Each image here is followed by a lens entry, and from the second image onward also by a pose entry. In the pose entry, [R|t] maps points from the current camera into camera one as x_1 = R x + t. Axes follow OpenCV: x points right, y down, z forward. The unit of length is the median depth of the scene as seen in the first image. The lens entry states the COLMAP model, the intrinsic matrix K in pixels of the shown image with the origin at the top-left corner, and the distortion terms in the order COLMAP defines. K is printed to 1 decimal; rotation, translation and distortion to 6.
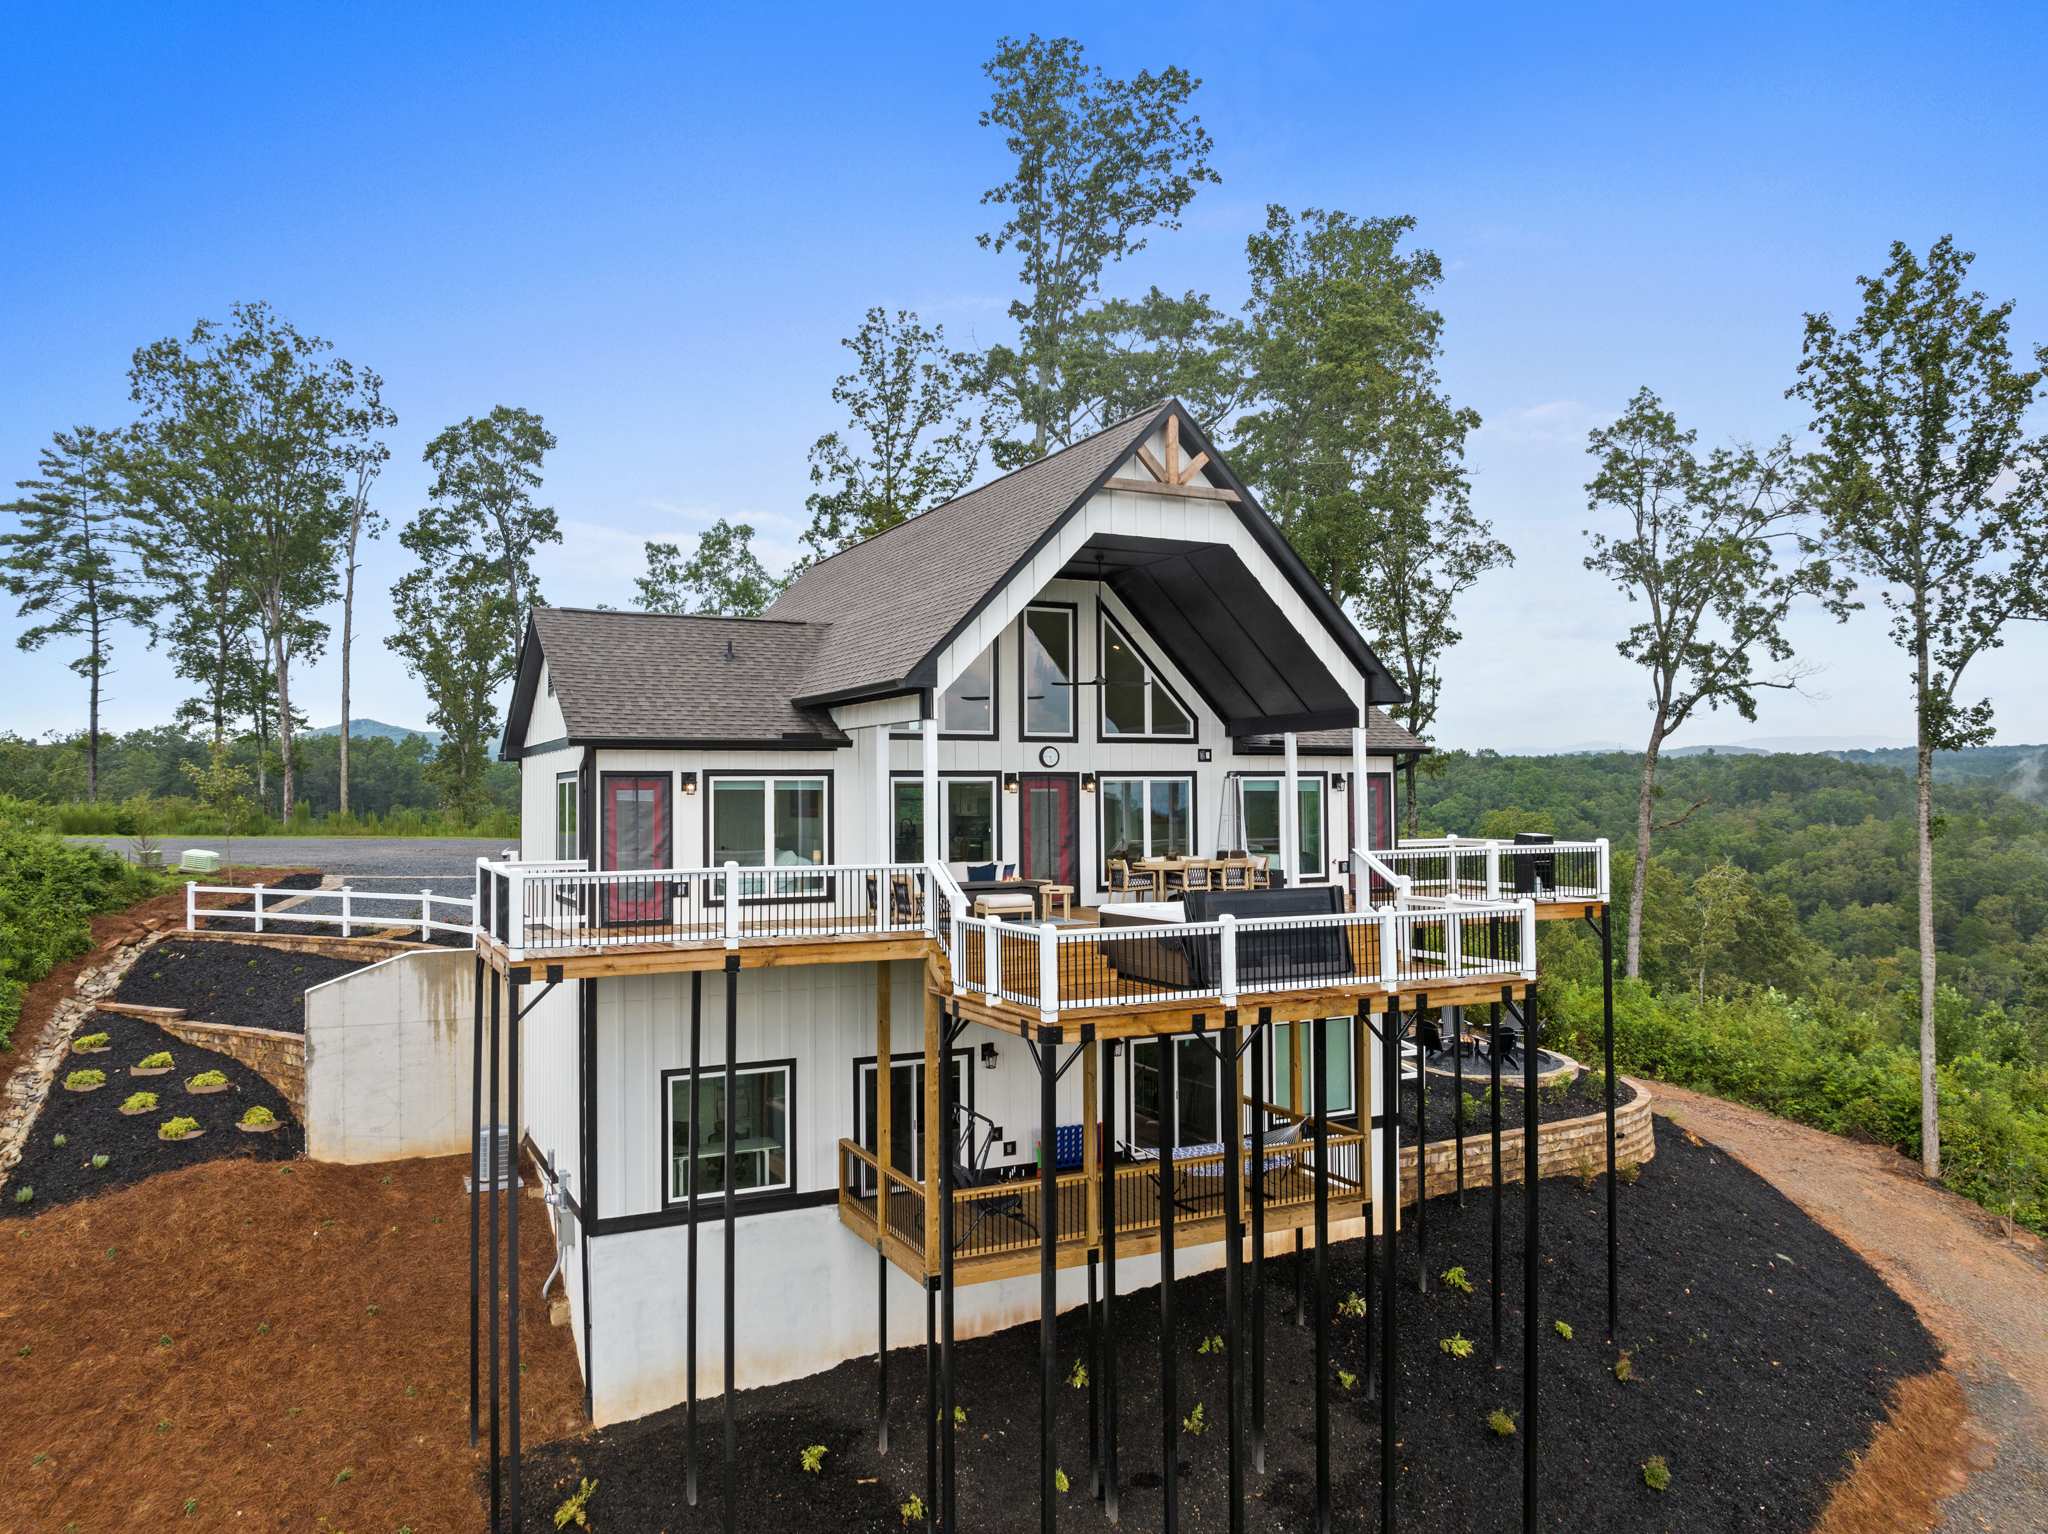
lens RADIAL K [[1456.9, 0, 1028.7], [0, 1456.9, 758.9], [0, 0, 1]] dist [-0.038459, 0.004629]
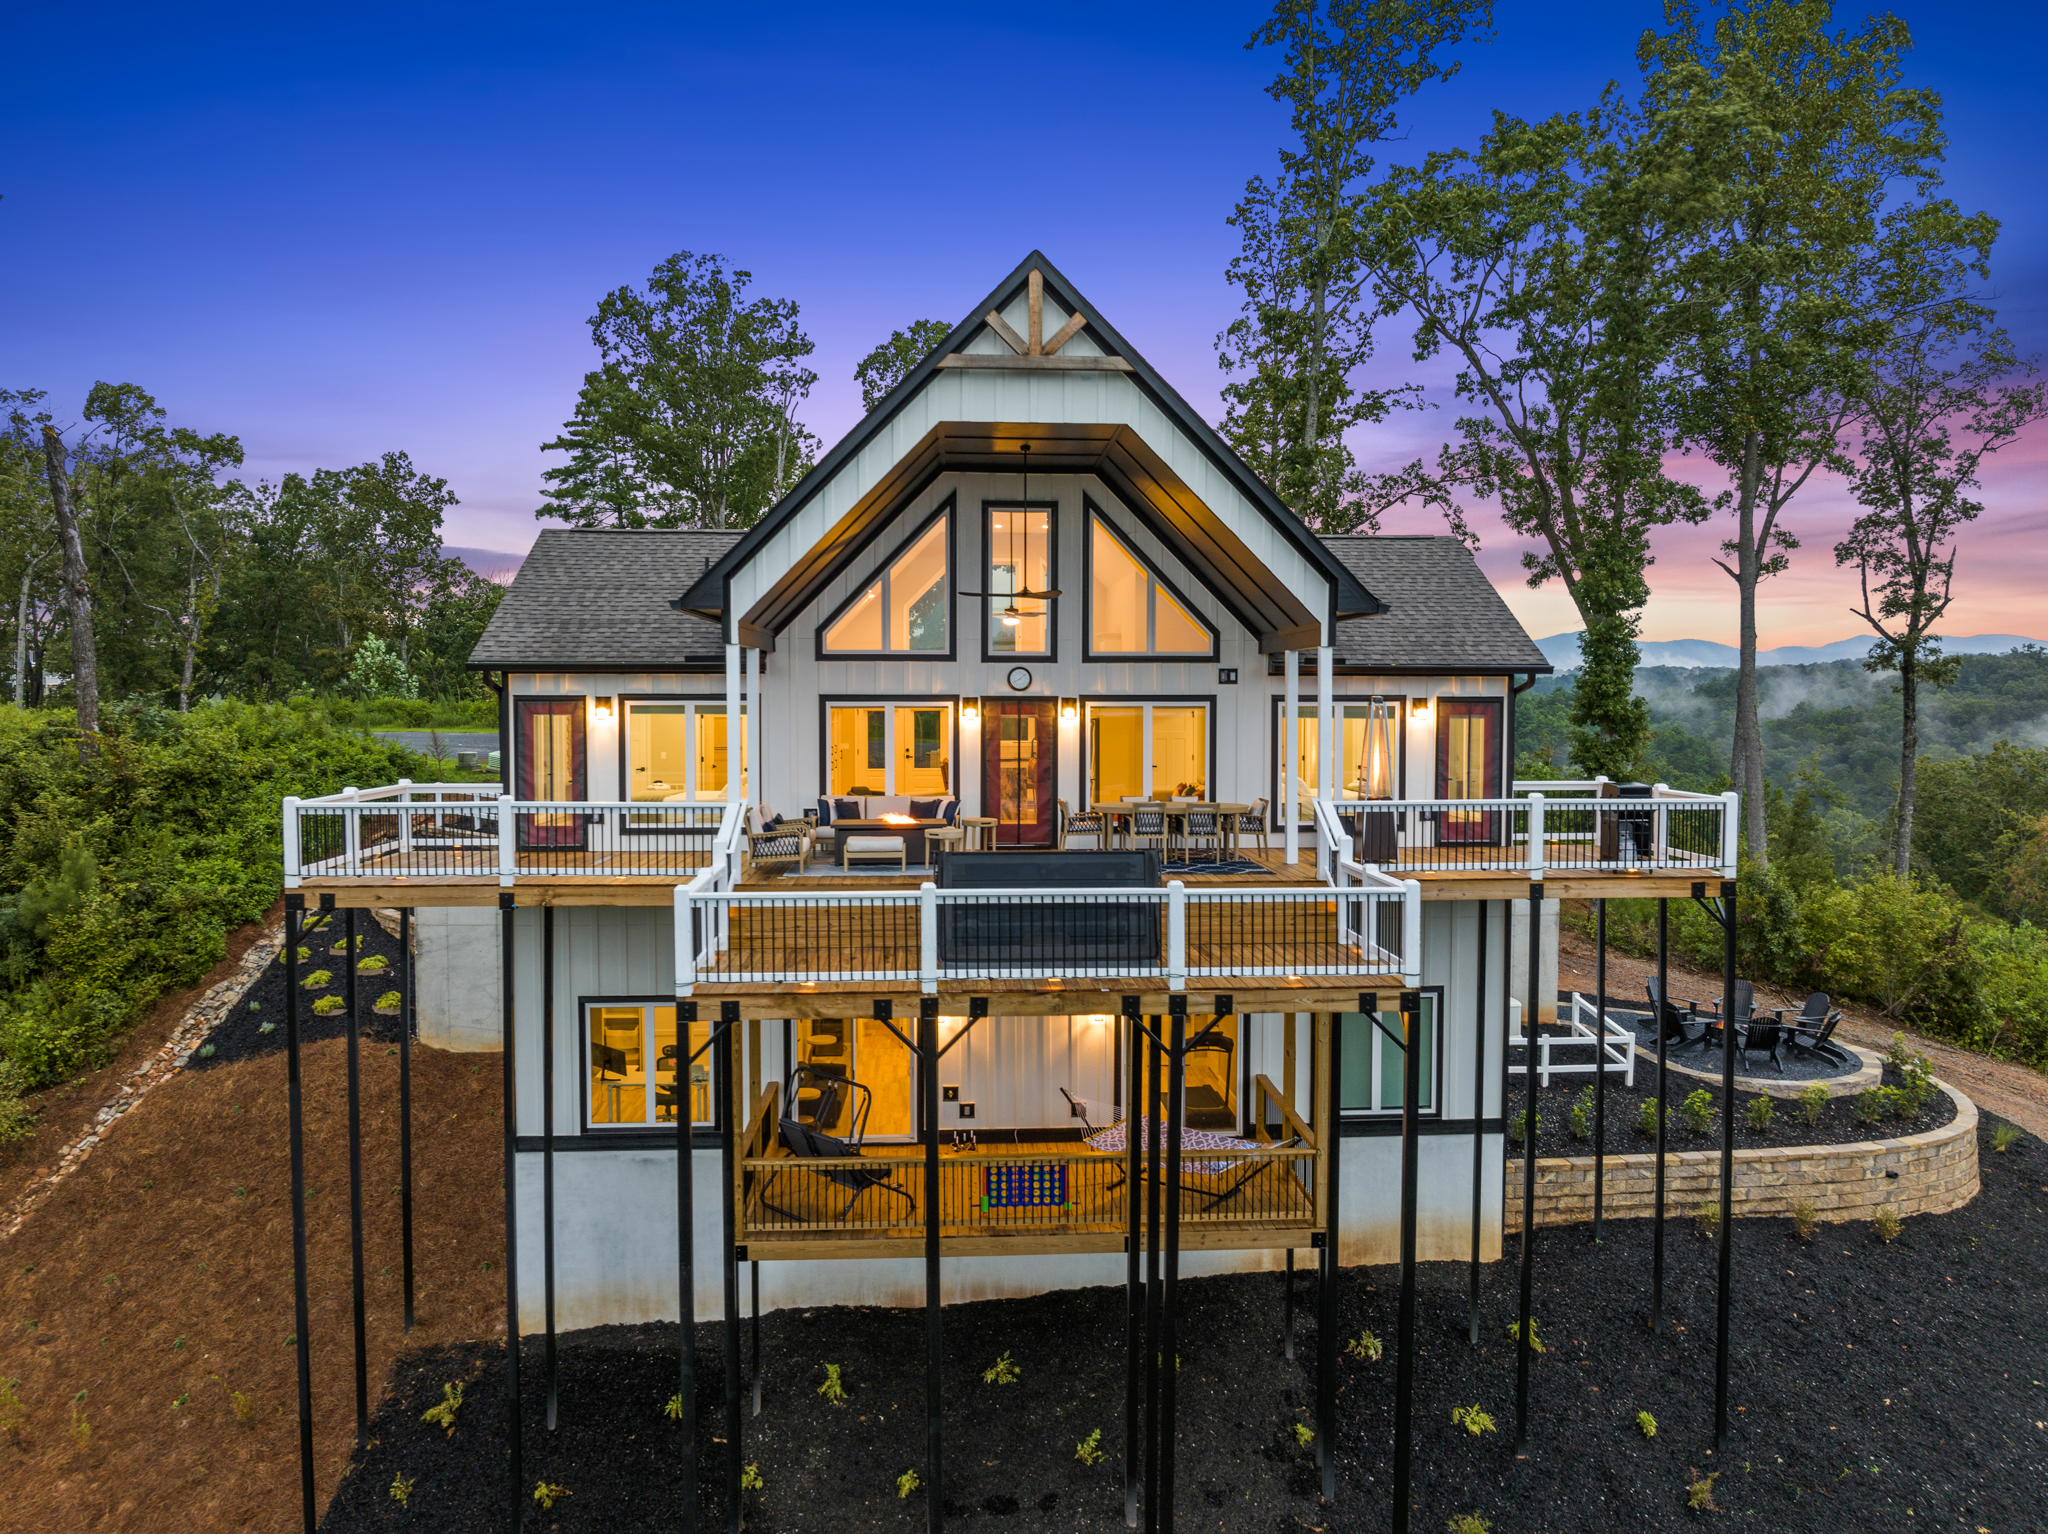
lens RADIAL K [[1456.9, 0, 1028.7], [0, 1456.9, 758.9], [0, 0, 1]] dist [-0.038459, 0.004629]
pose [[0.920539, 0.025033, -0.389847, 0.293401], [0.003035, 0.997456, 0.071217, -0.012700], [0.390638, -0.066741, 0.918122, 0.153993]]
